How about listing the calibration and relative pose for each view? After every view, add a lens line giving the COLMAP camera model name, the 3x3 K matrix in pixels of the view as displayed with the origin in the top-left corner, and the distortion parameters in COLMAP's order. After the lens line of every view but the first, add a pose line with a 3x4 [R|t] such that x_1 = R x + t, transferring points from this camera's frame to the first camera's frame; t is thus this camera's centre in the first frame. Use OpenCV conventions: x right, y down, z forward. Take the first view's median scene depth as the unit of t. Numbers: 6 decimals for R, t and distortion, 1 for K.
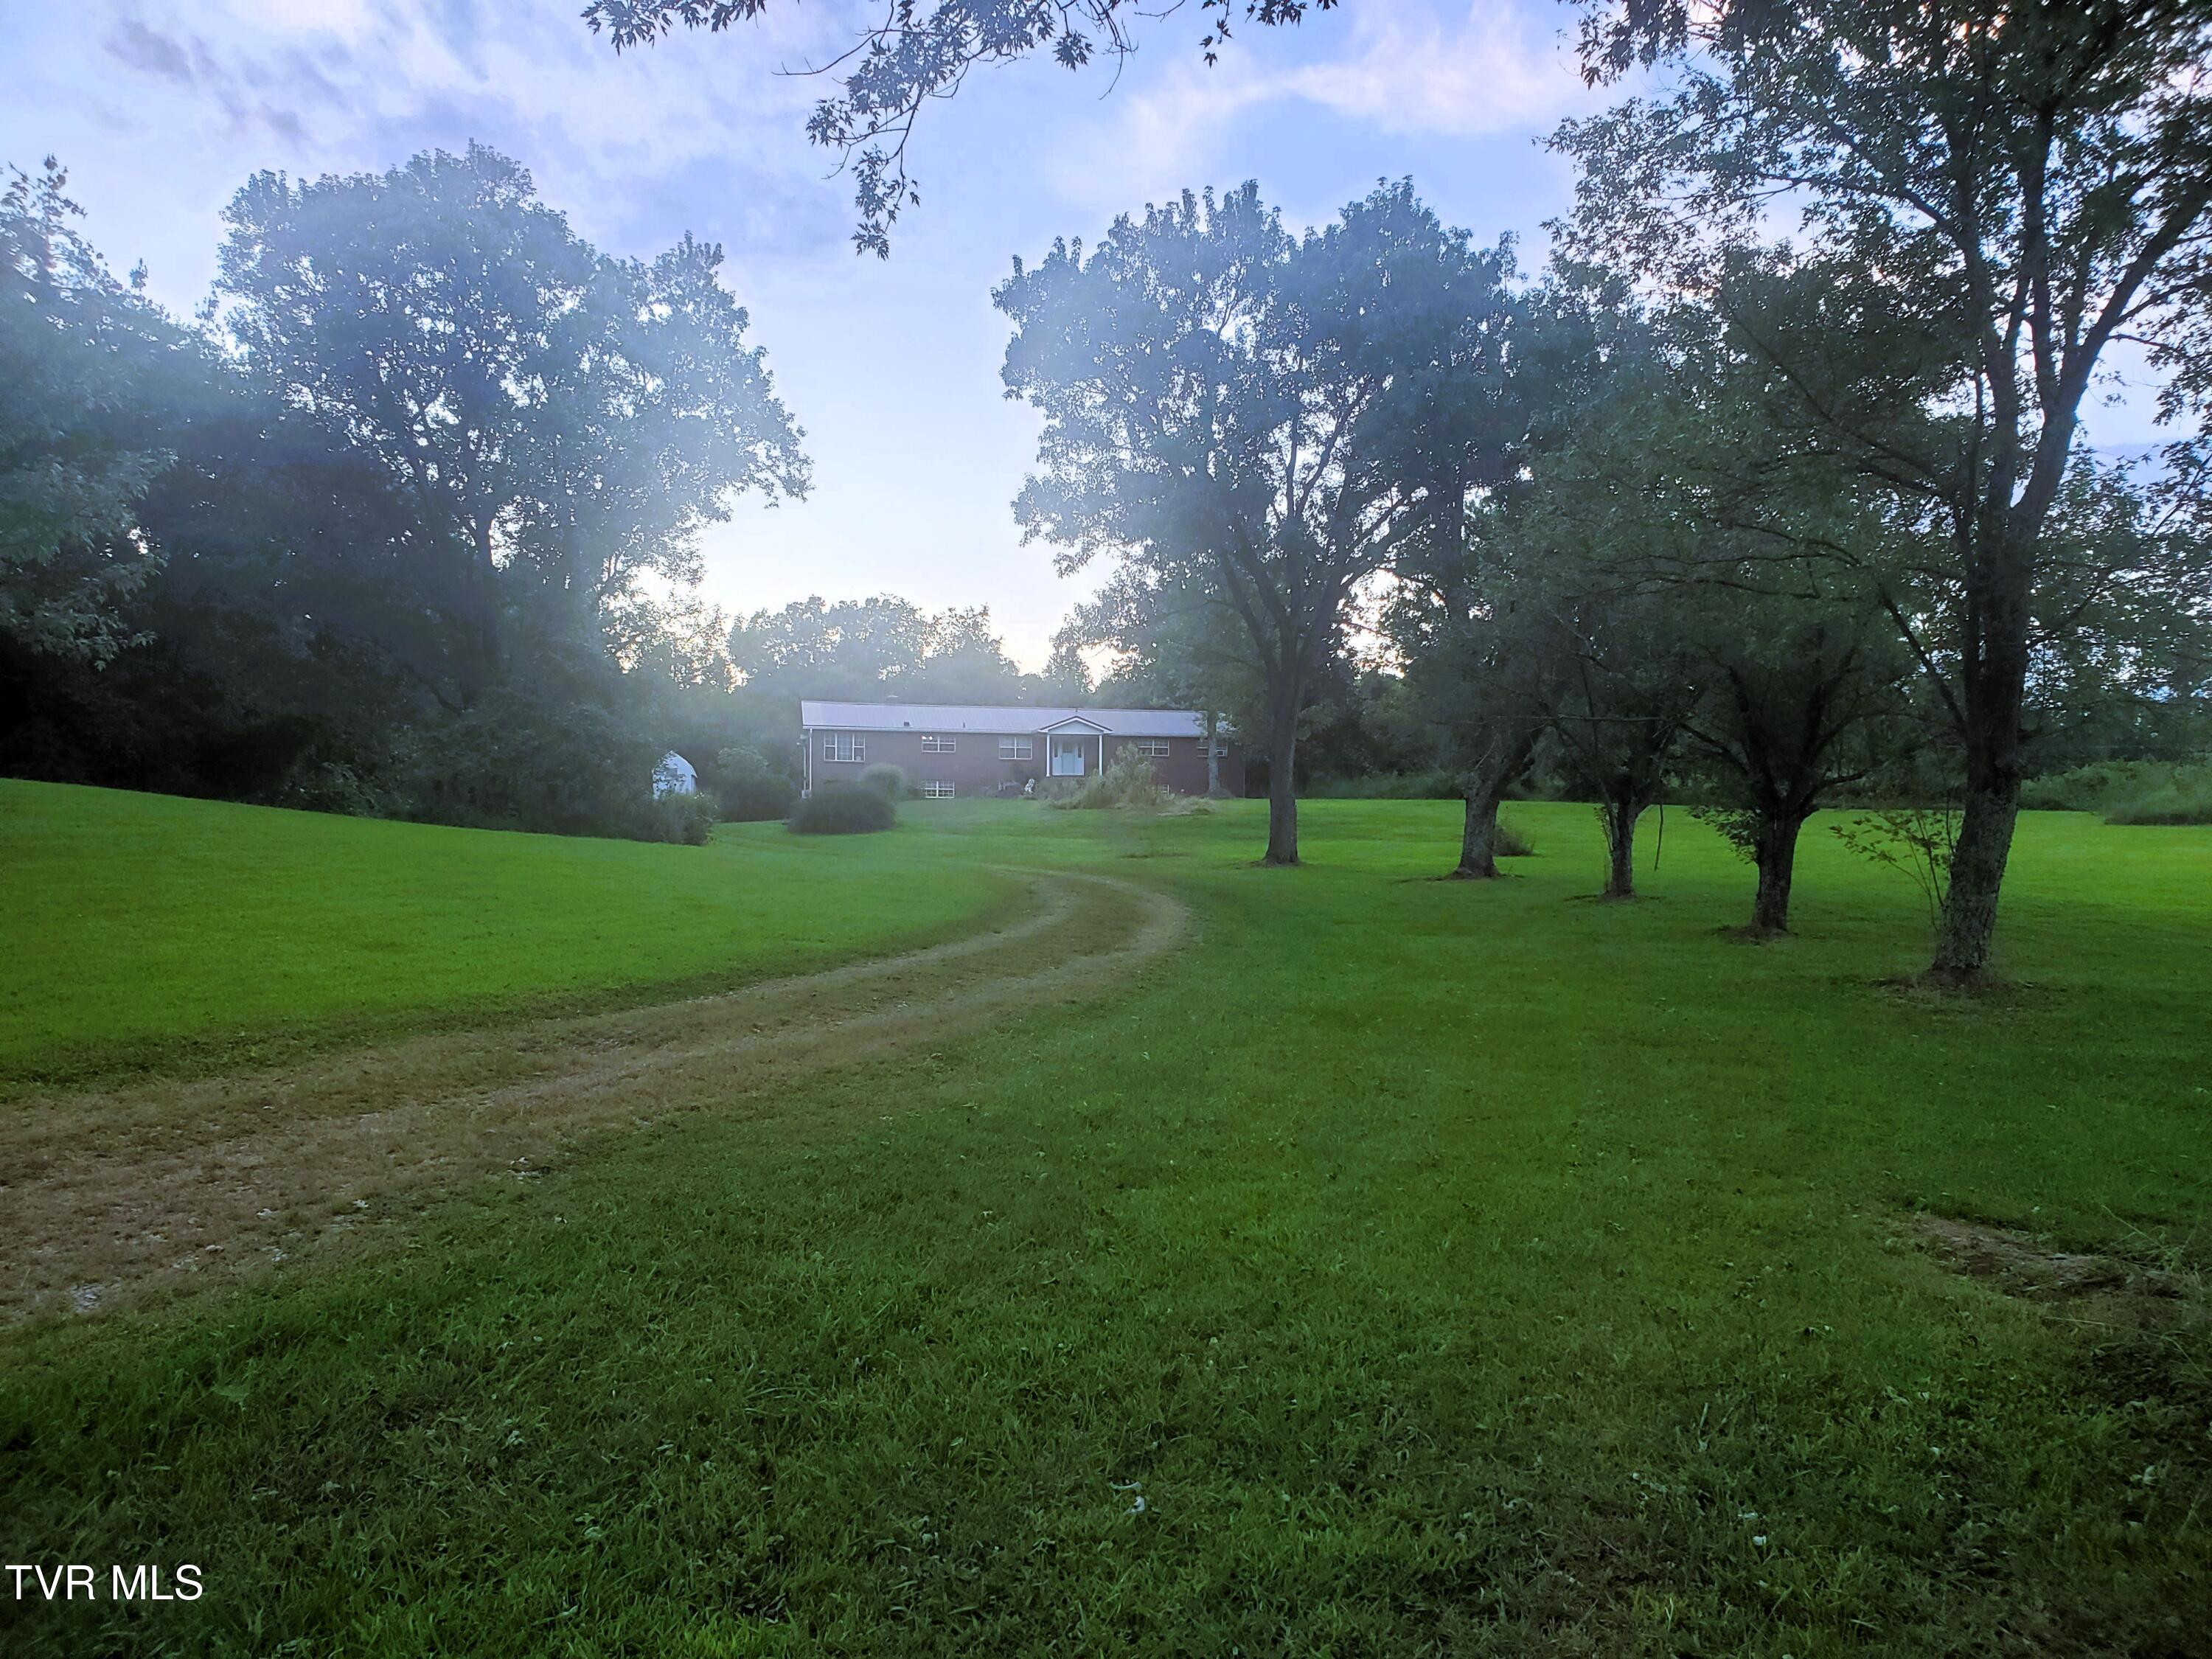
lens RADIAL K [[1676.2, 0, 1106.8], [0, 1676.2, 840.5], [0, 0, 1]] dist [0.044064, -0.001912]
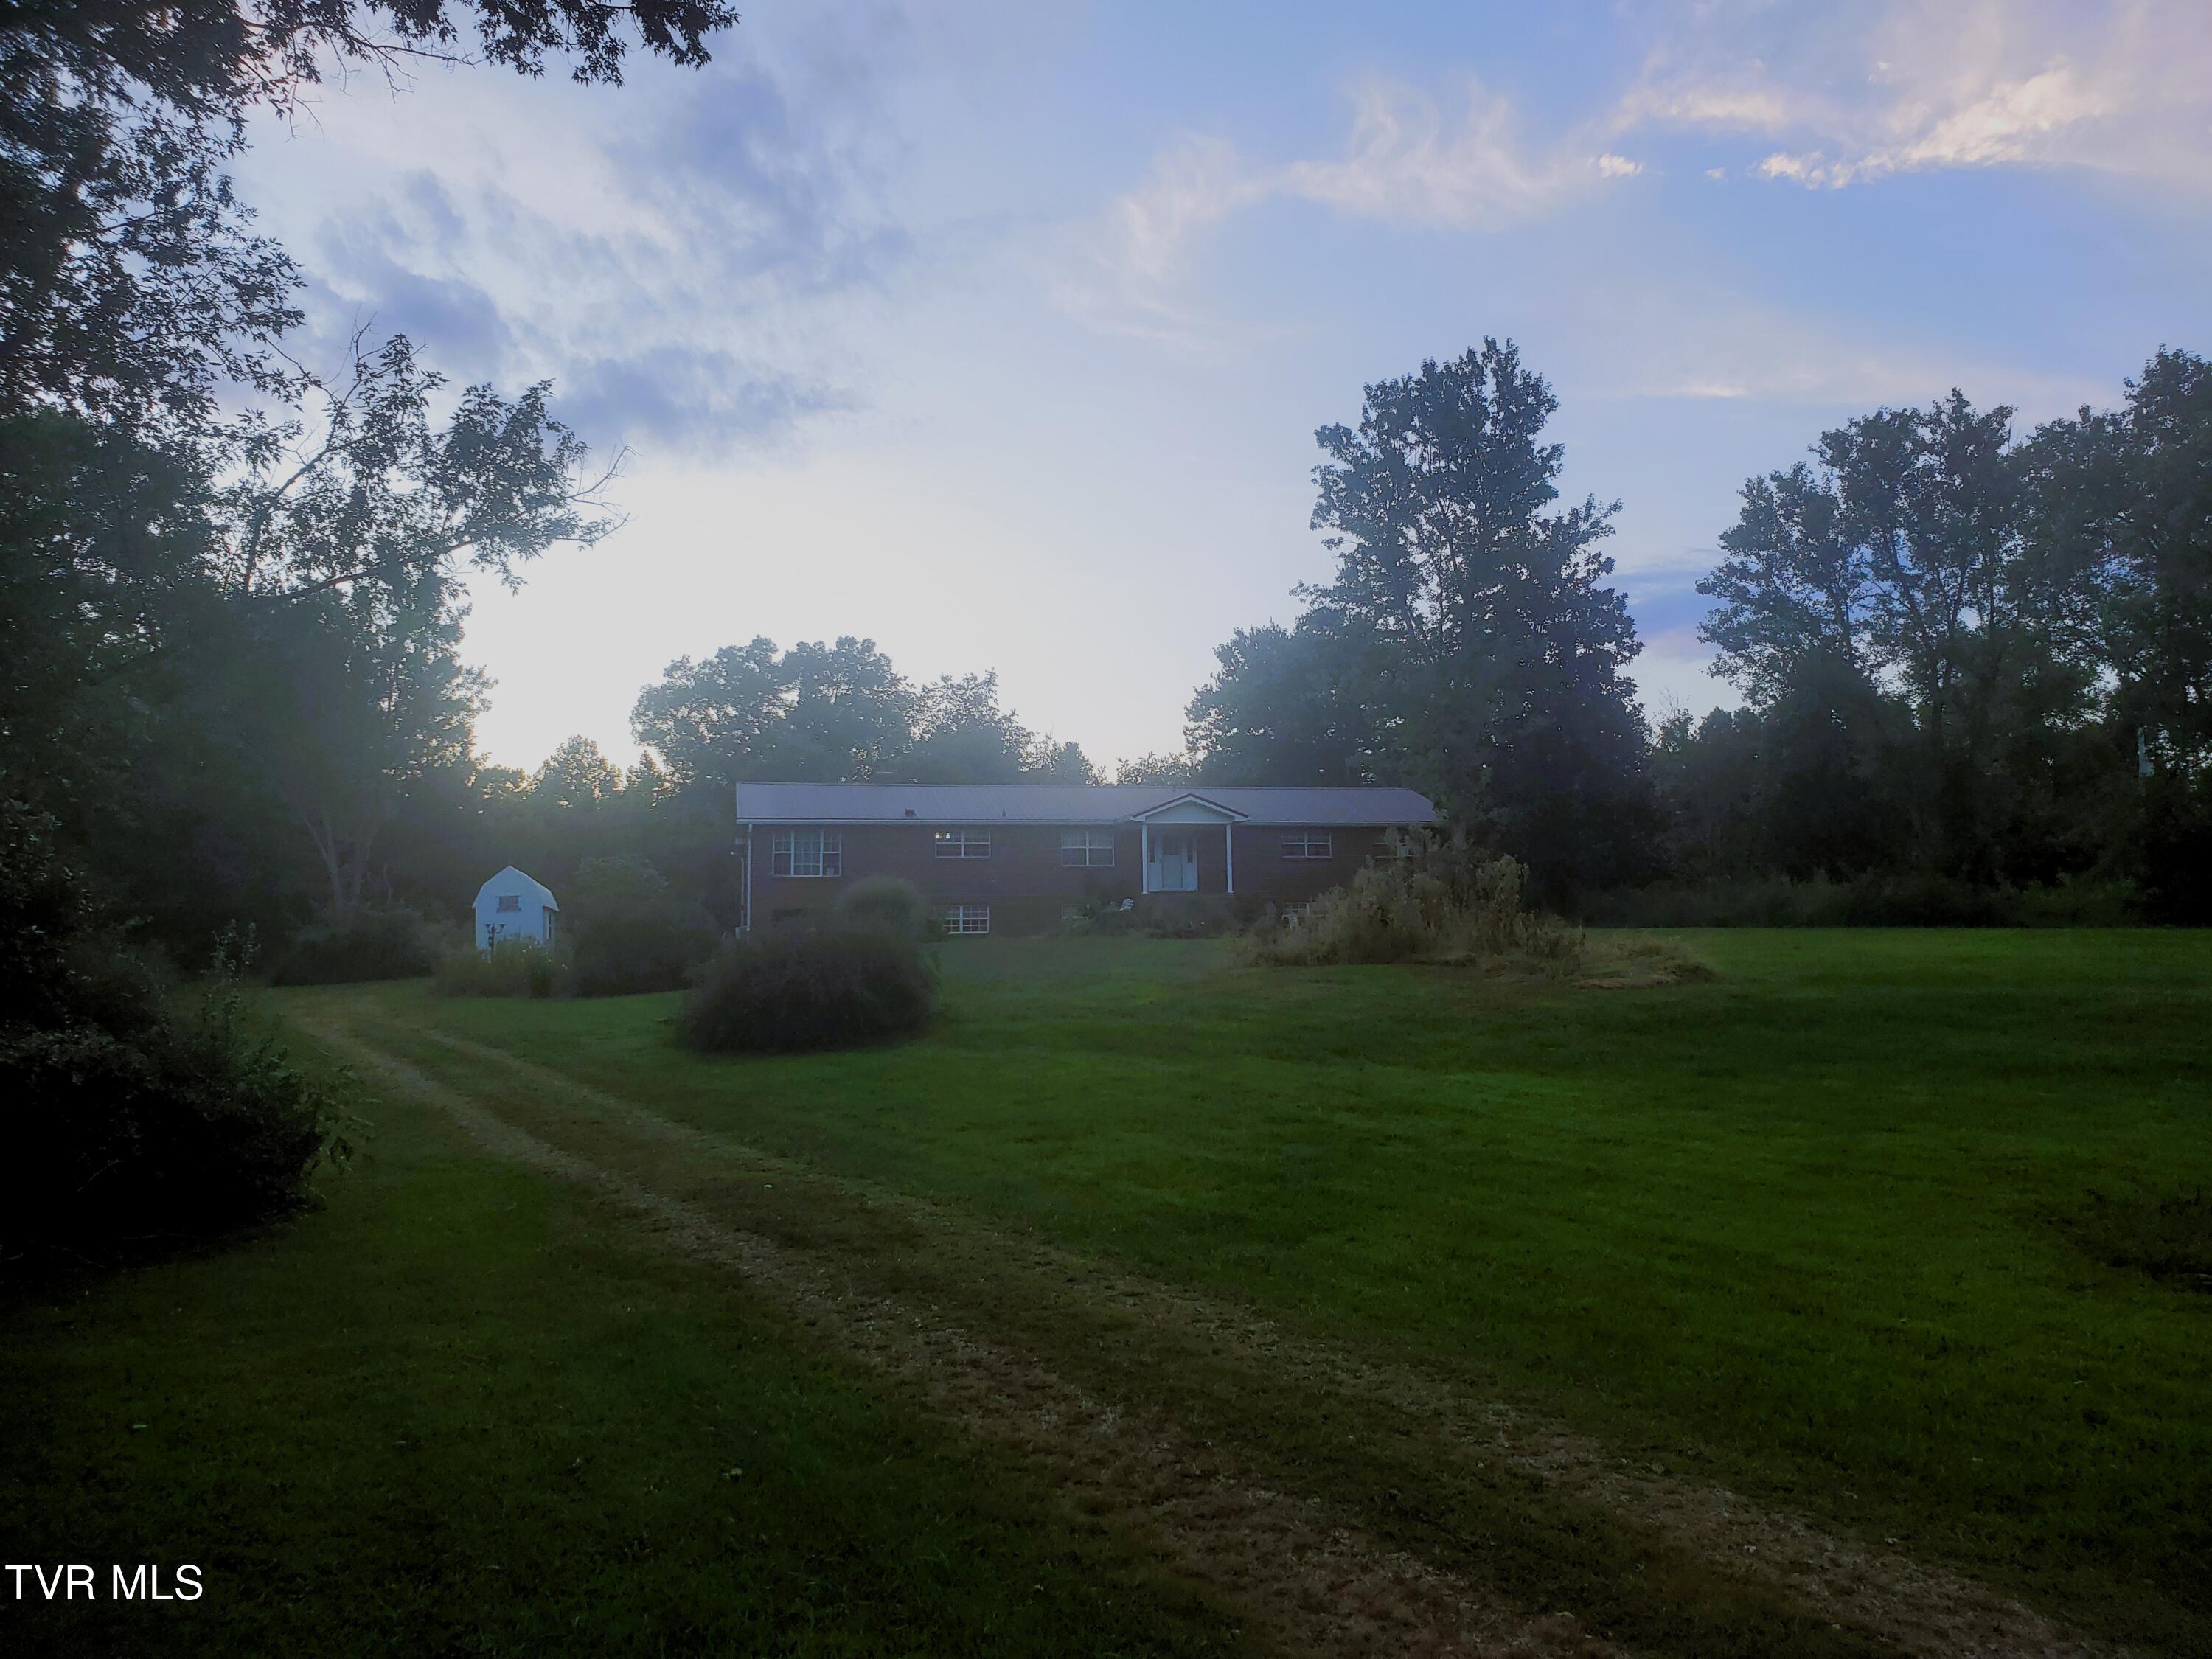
lens RADIAL K [[1676.2, 0, 1112.5], [0, 1676.2, 814.4], [0, 0, 1]] dist [0.044064, -0.001912]
pose [[0.999432, -0.017543, 0.028762, -0.052784], [0.019976, 0.996042, -0.086608, -0.012563], [-0.027128, 0.087133, 0.995827, 0.327836]]
